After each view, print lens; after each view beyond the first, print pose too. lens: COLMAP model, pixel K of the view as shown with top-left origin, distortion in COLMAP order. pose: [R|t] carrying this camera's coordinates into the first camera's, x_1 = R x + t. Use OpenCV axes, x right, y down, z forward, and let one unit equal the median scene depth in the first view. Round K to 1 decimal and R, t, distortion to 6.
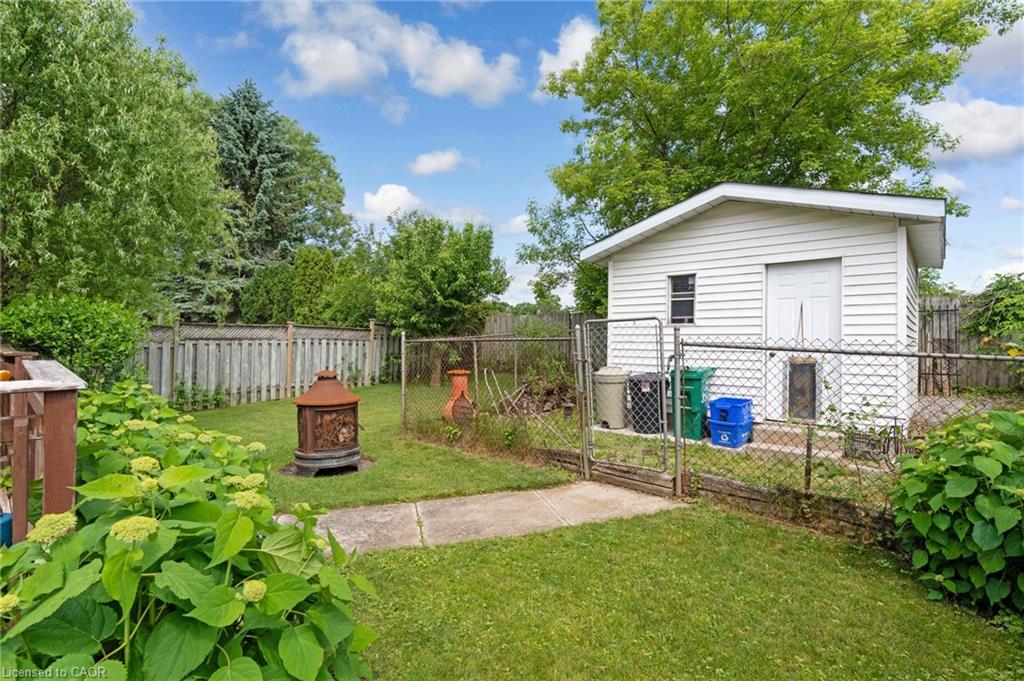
lens RADIAL K [[494.1, 0, 508.0], [0, 494.1, 340.6], [0, 0, 1]] dist [0.001366, 0.000239]
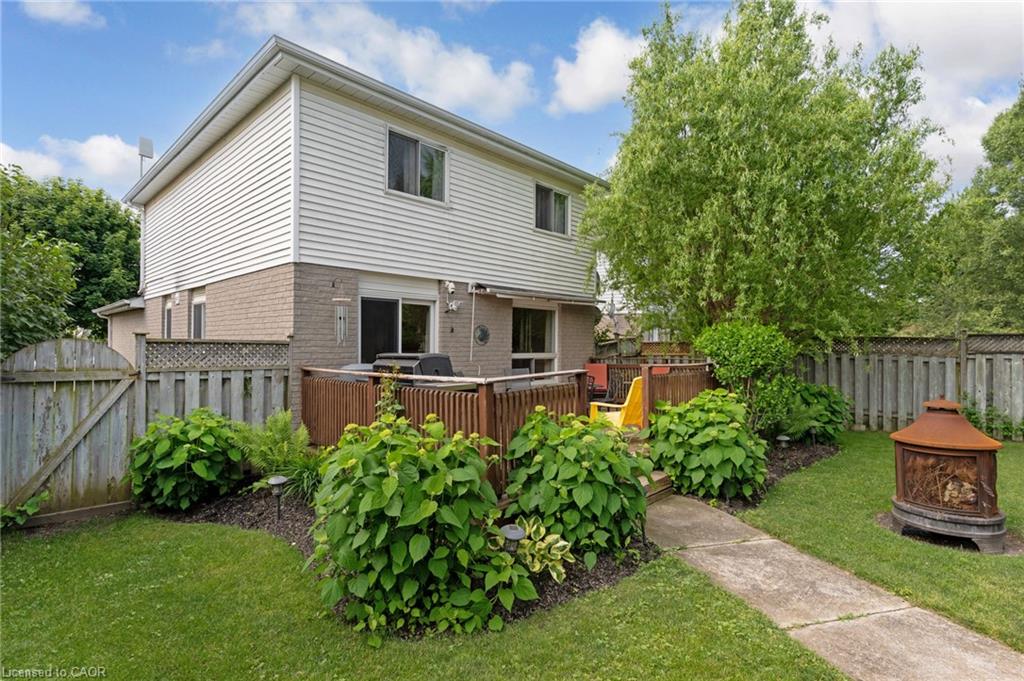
lens RADIAL K [[494.1, 0, 508.0], [0, 494.1, 340.6], [0, 0, 1]] dist [0.001366, 0.000239]
pose [[-0.075601, -0.029111, -0.996713, 0.264747], [0.006058, 0.999542, -0.029653, -0.003850], [0.997120, -0.008280, -0.075390, 0.264730]]
